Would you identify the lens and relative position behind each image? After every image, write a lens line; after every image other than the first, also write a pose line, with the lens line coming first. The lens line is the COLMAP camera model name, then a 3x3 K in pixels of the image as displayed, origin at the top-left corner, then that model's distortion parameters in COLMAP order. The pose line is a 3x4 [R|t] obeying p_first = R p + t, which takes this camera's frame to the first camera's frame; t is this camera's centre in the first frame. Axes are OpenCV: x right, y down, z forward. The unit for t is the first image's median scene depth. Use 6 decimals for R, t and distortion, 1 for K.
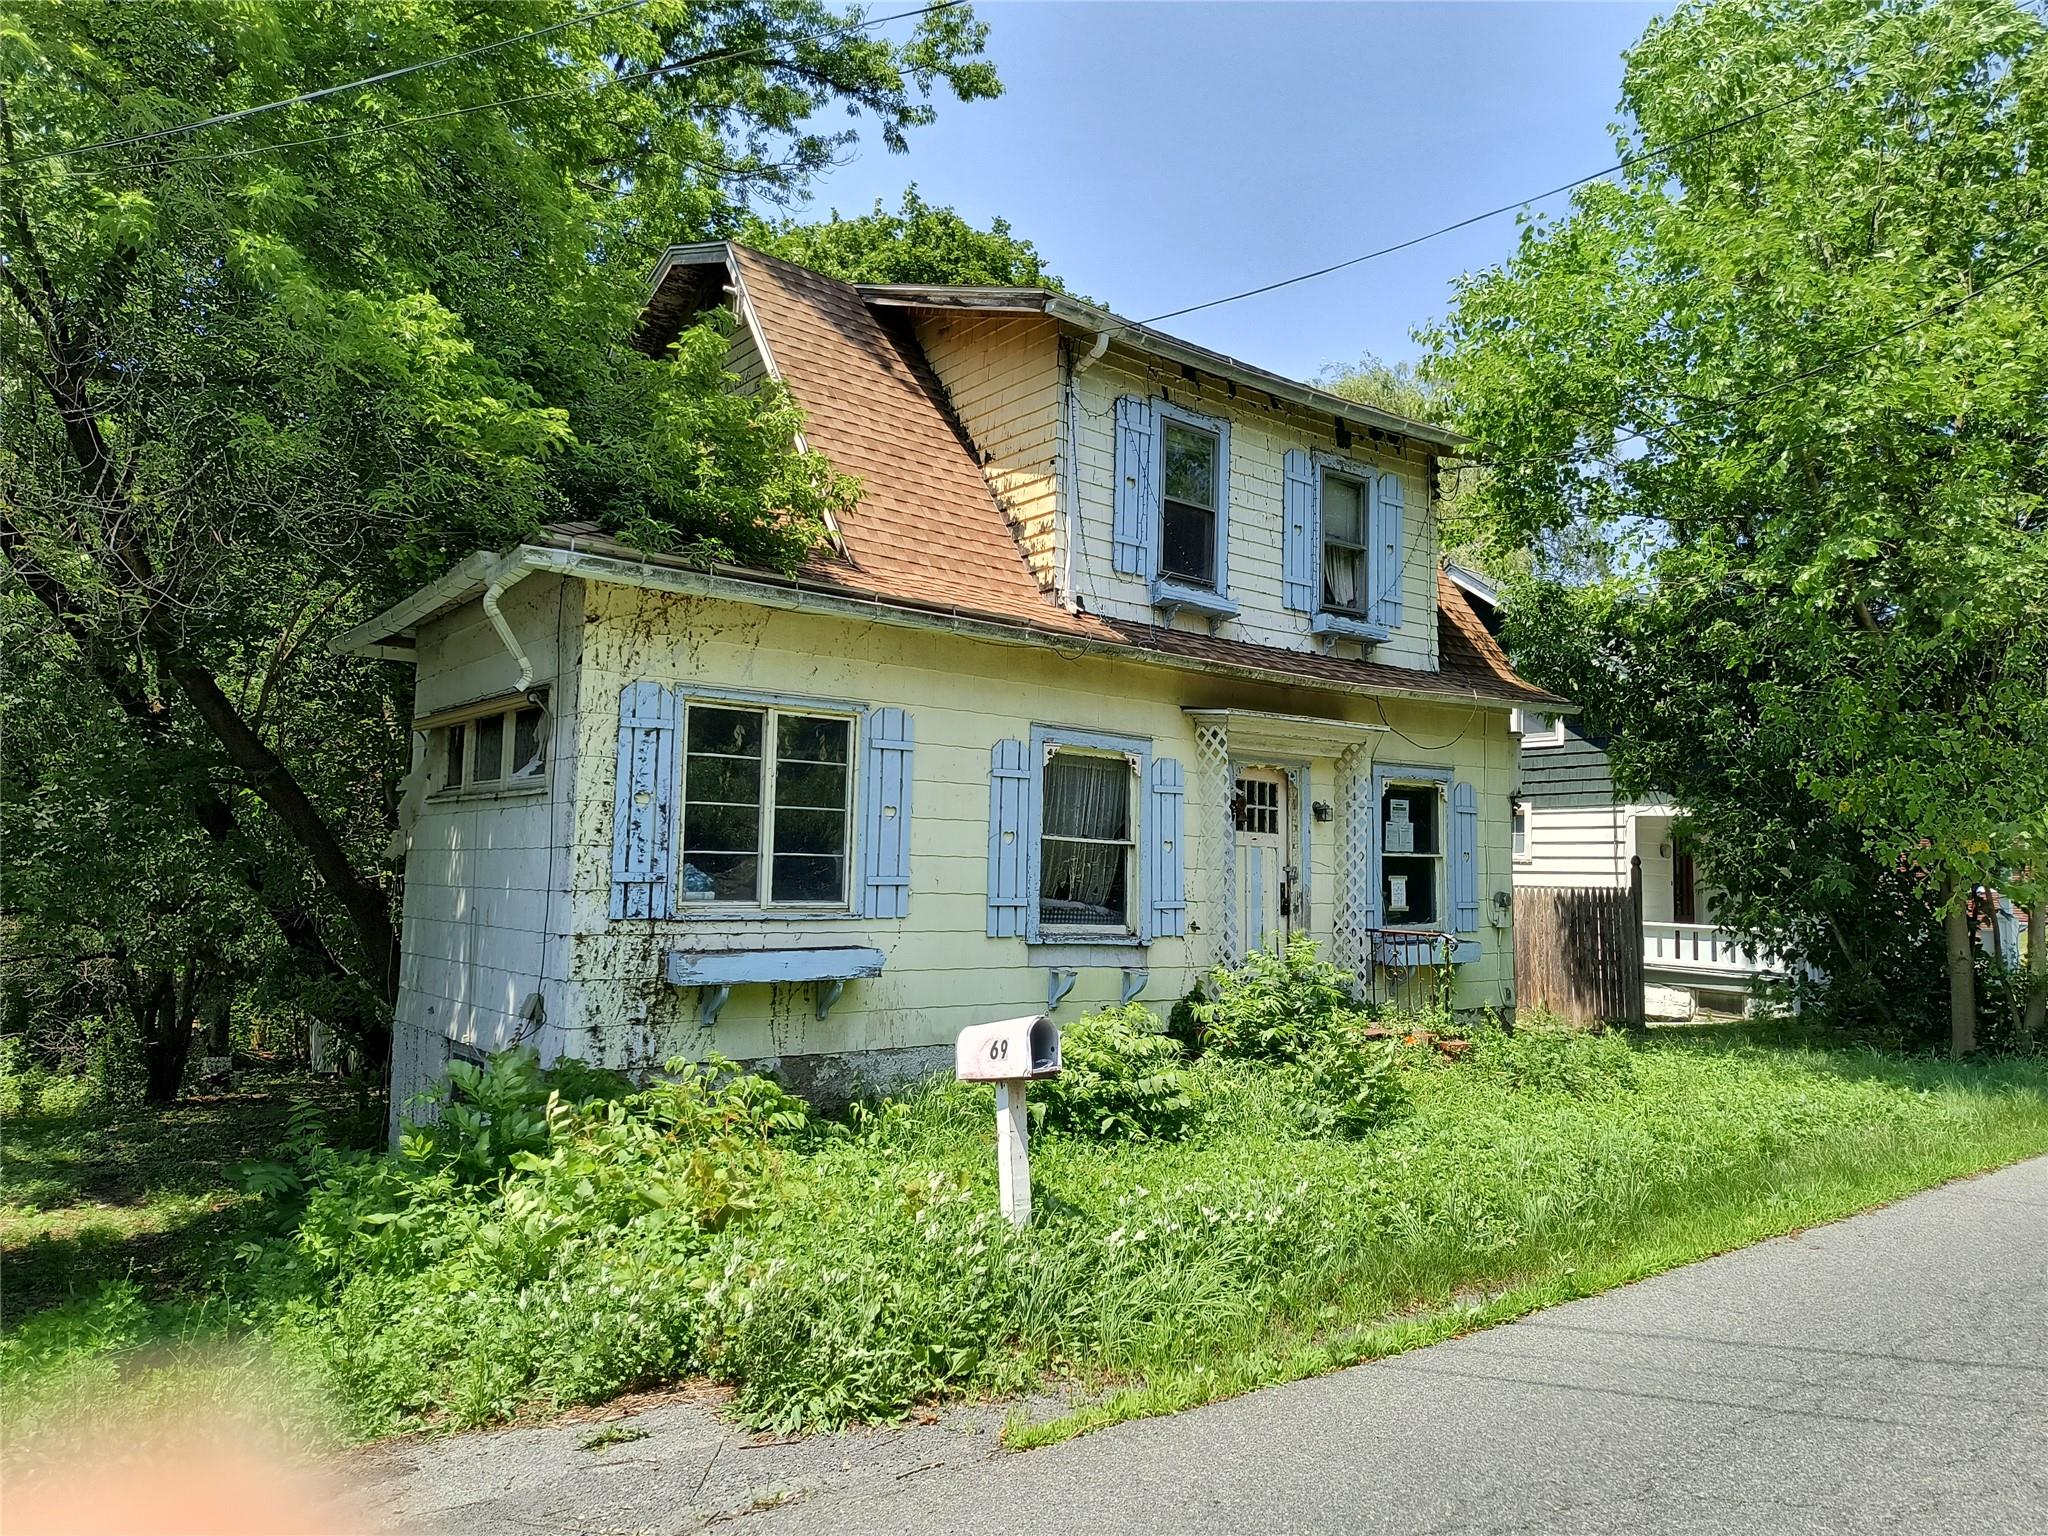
lens RADIAL K [[1524.4, 0, 1024.0], [0, 1524.4, 768.0], [0, 0, 1]] dist [0.001249, -0.002946]
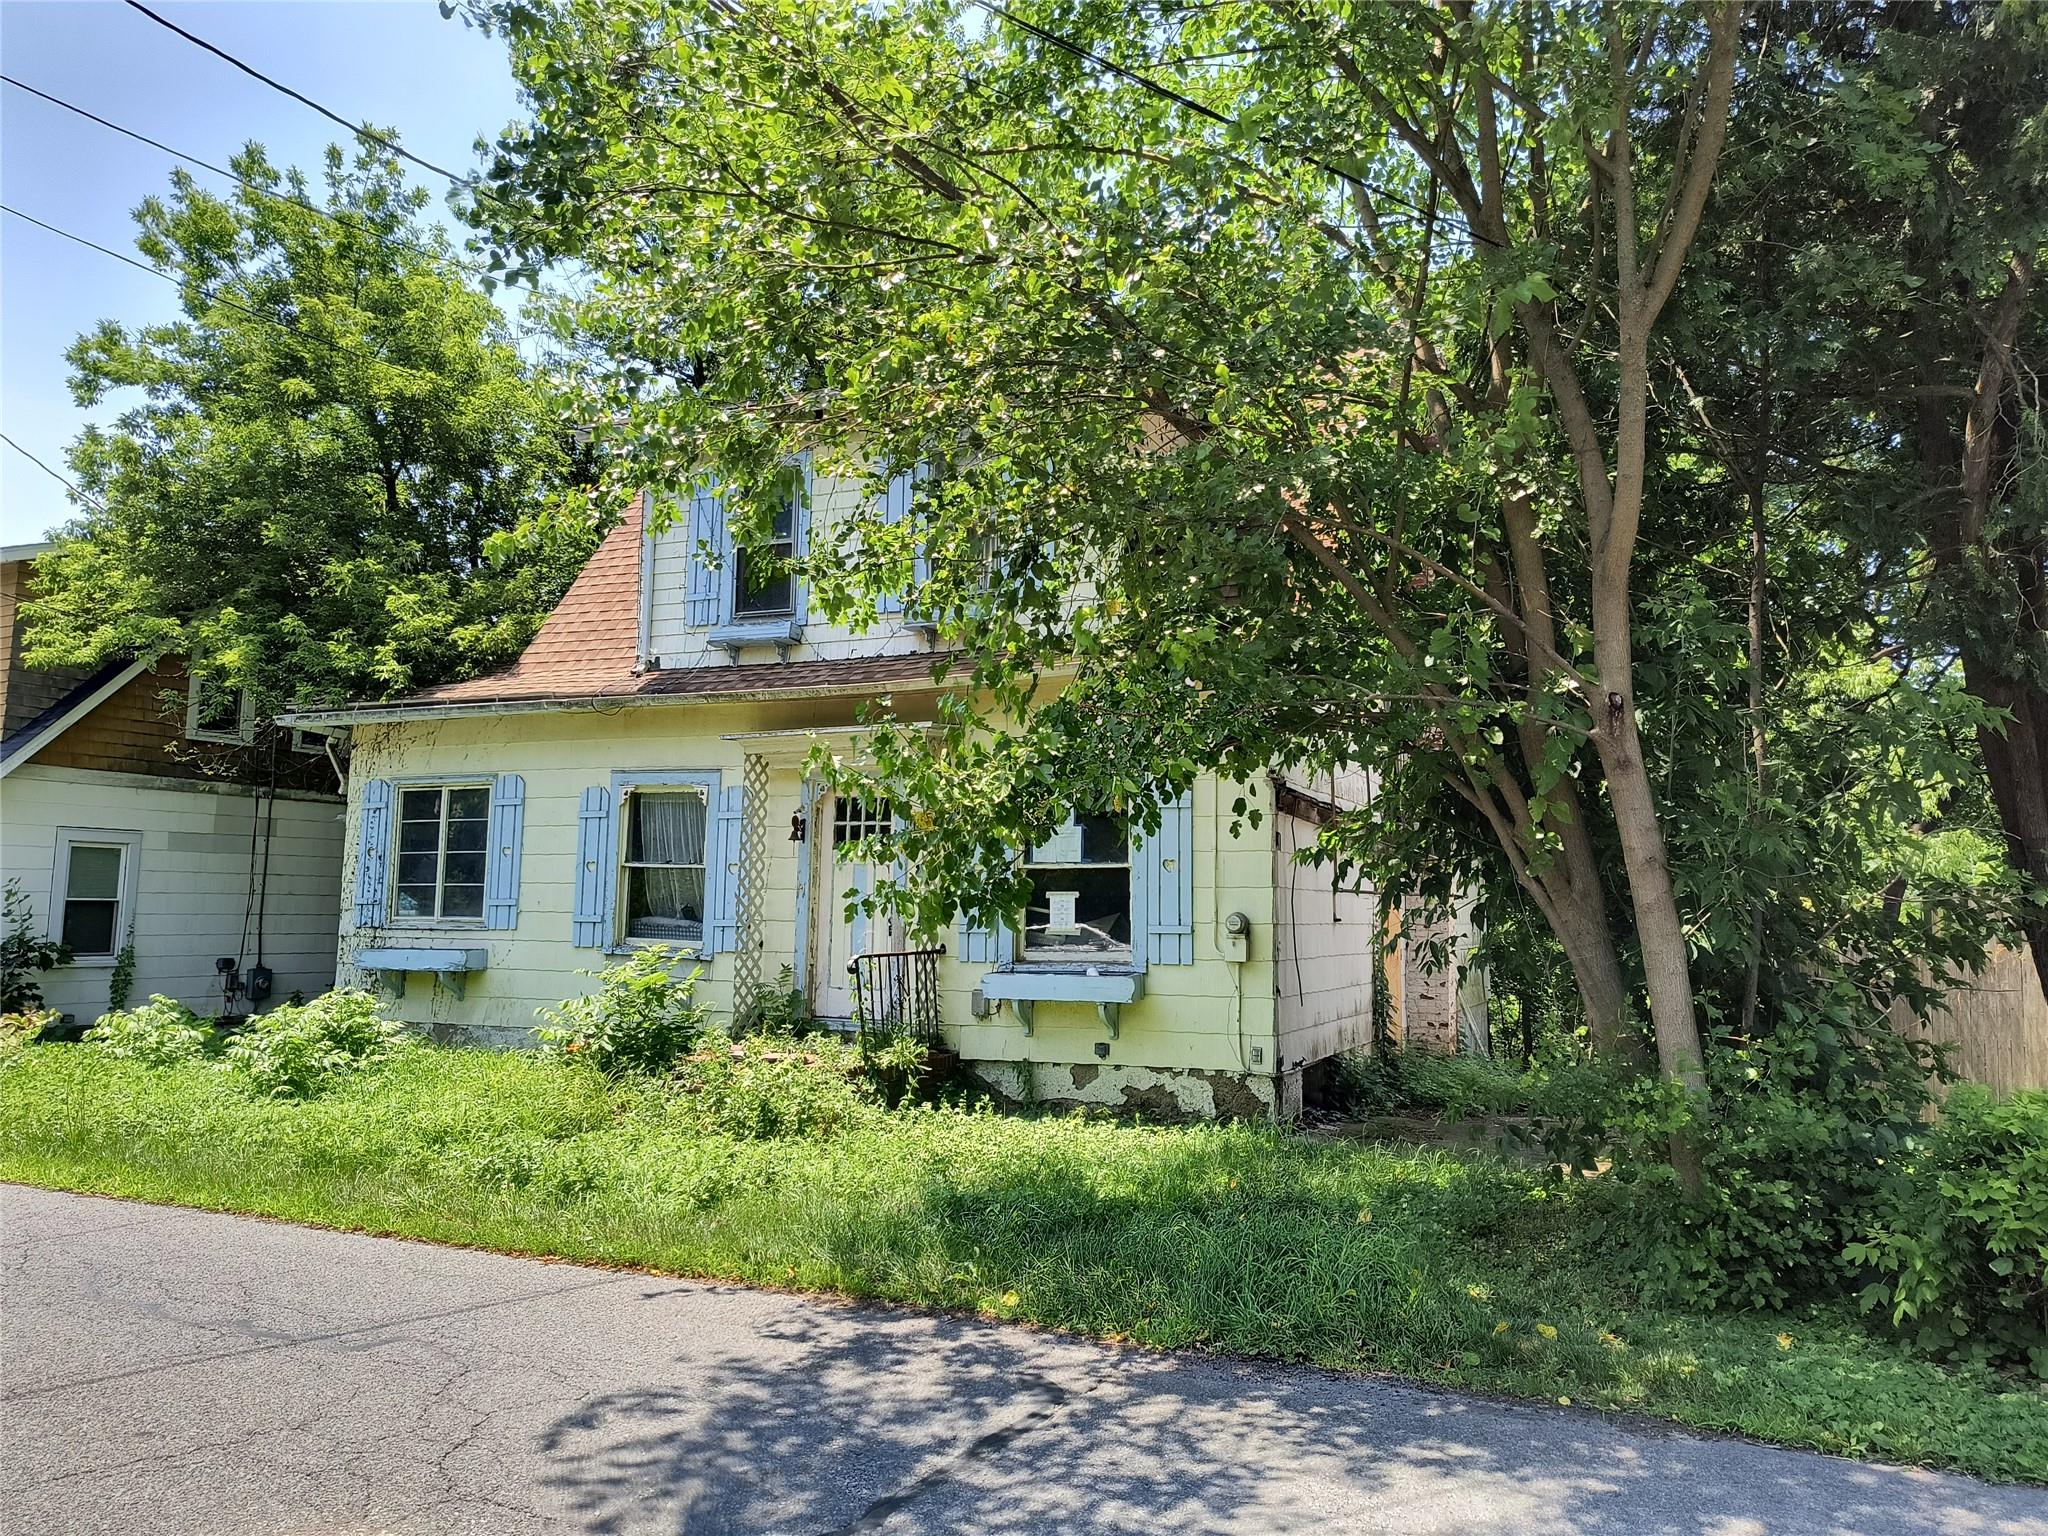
lens RADIAL K [[1524.4, 0, 1024.0], [0, 1524.4, 768.0], [0, 0, 1]] dist [0.001249, -0.002946]
pose [[0.400957, -0.098415, -0.910795, 1.172092], [0.062411, 0.994837, -0.080022, 0.080889], [0.913969, -0.024758, 0.405029, 0.764554]]
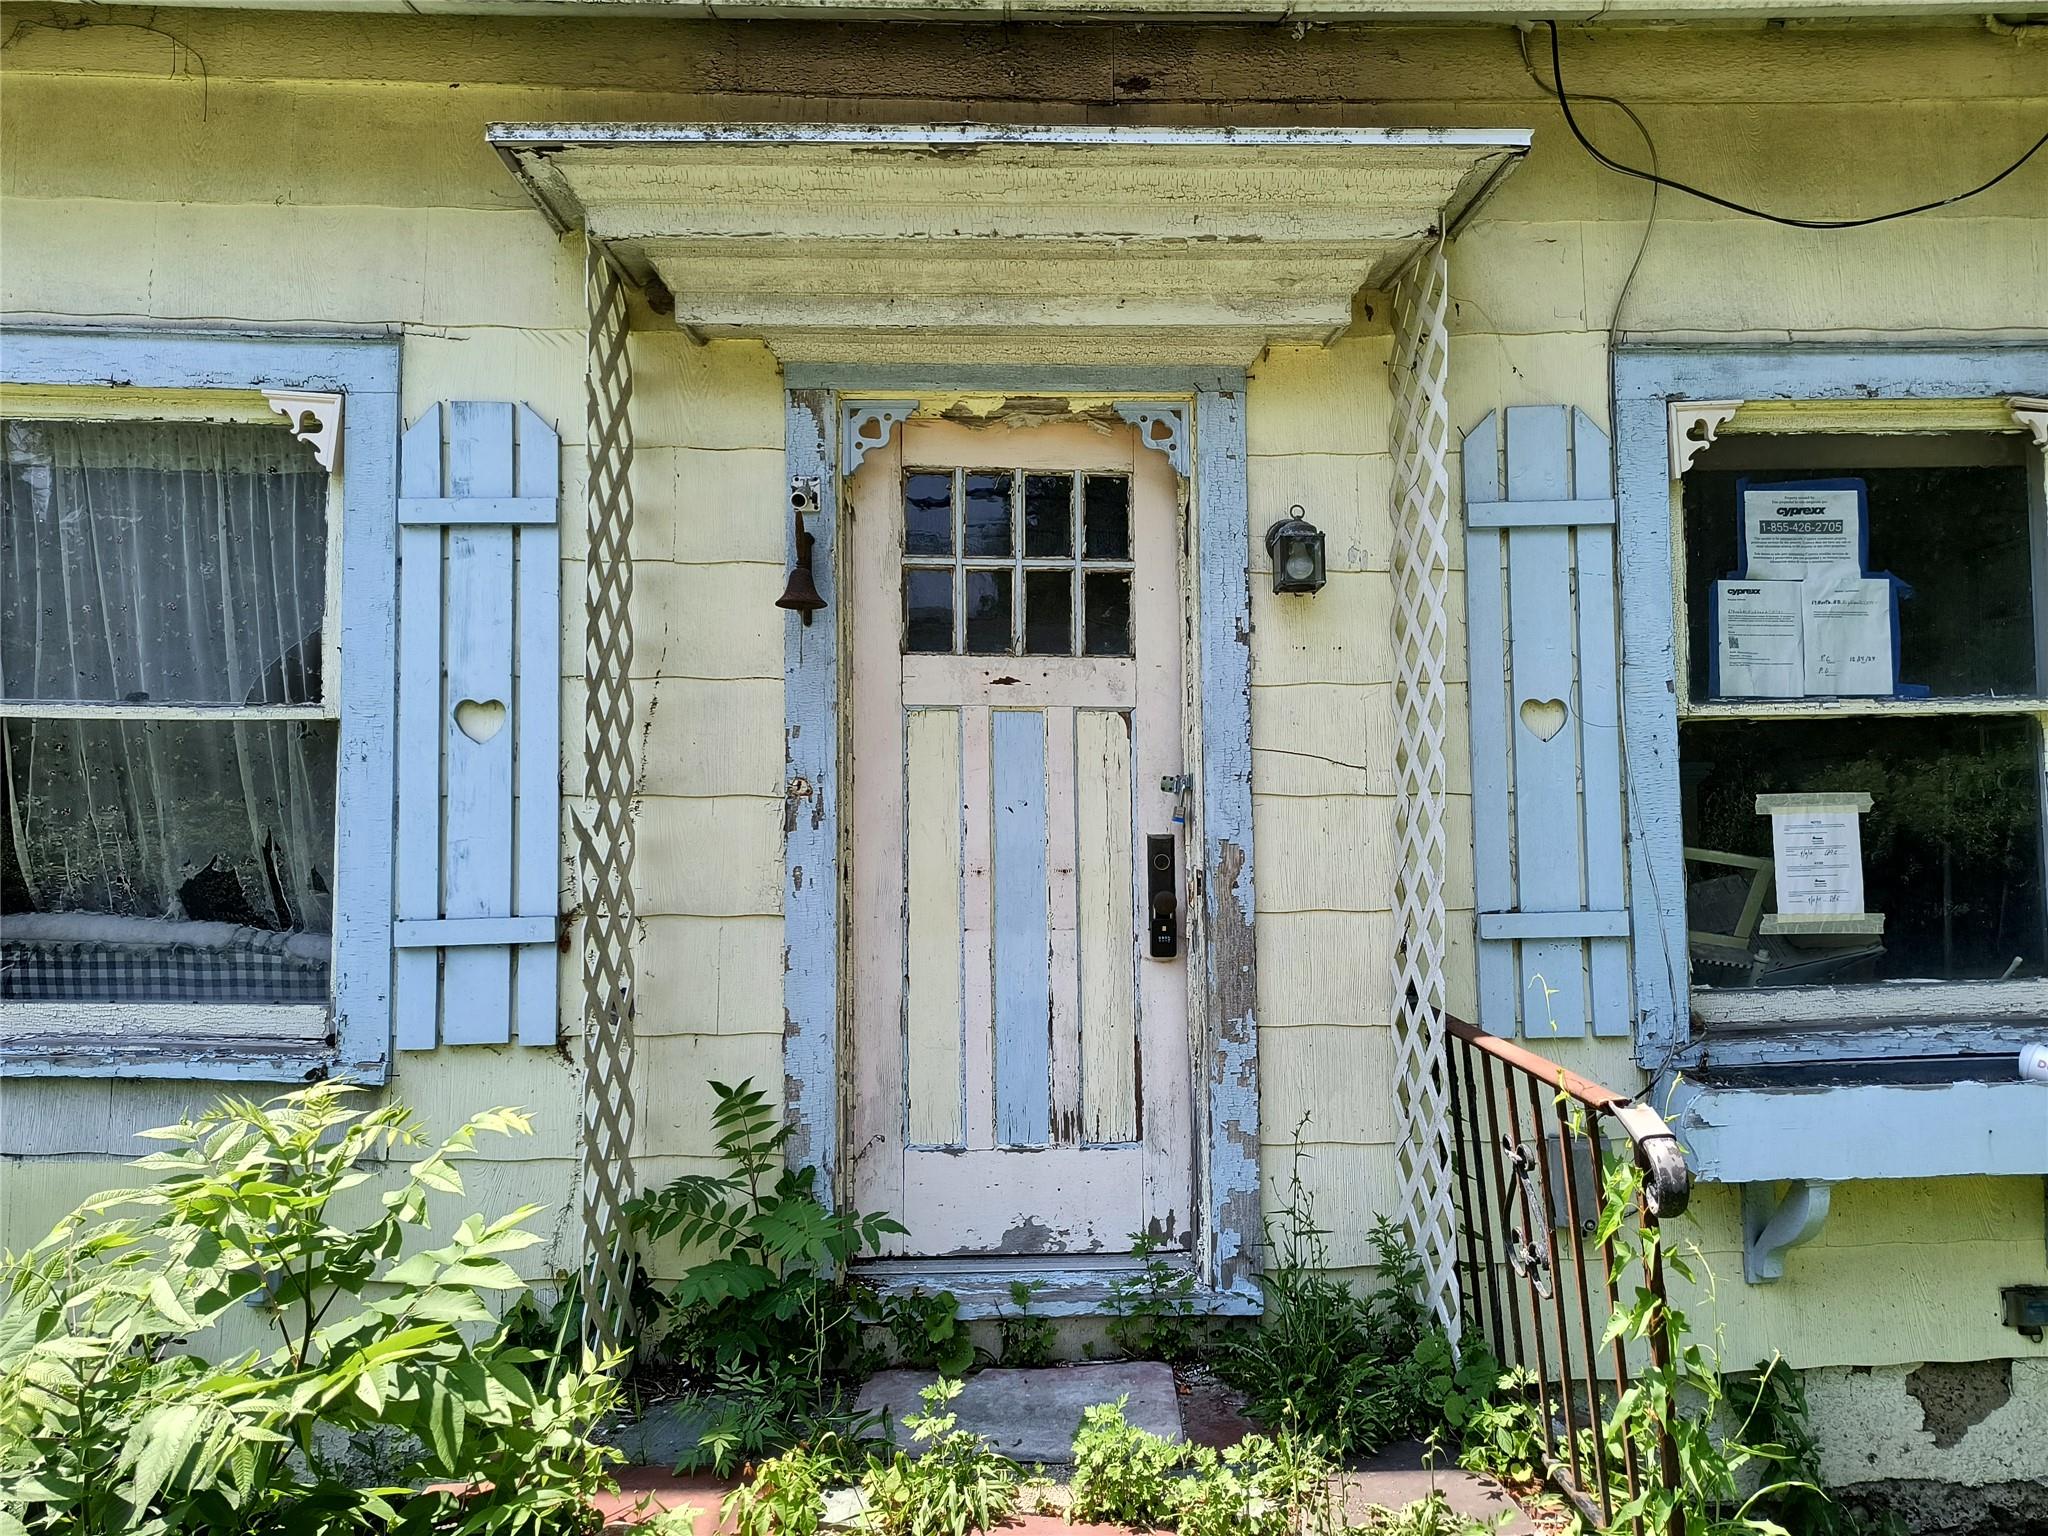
lens RADIAL K [[1524.4, 0, 1024.0], [0, 1524.4, 768.0], [0, 0, 1]] dist [0.001249, -0.002946]
pose [[0.802908, -0.056034, -0.593464, 0.340930], [0.068604, 0.997643, -0.001379, 0.068011], [0.592142, -0.039607, 0.804859, 0.848543]]
